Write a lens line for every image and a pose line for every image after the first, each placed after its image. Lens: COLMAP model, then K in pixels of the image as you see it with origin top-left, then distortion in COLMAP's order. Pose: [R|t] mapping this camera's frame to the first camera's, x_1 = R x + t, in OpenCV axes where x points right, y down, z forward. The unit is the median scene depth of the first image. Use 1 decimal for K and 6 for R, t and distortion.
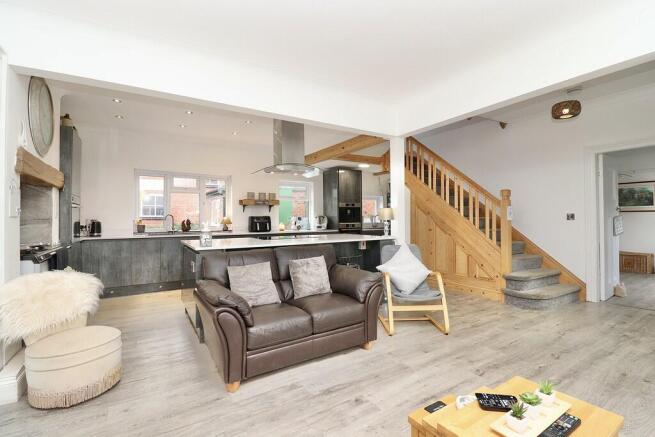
lens RADIAL K [[305.4, 0, 328.3], [0, 305.4, 217.4], [0, 0, 1]] dist [-0.011616, -0.001371]
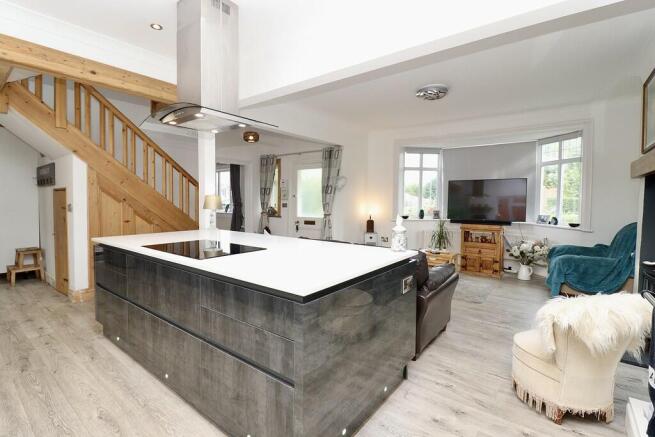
lens RADIAL K [[305.4, 0, 325.7], [0, 305.4, 214.9], [0, 0, 1]] dist [-0.011616, -0.001371]
pose [[-0.352239, -0.033061, 0.935326, -0.594759], [-0.003135, 0.999412, 0.034146, -0.003570], [-0.935905, 0.009095, -0.352135, 0.829825]]
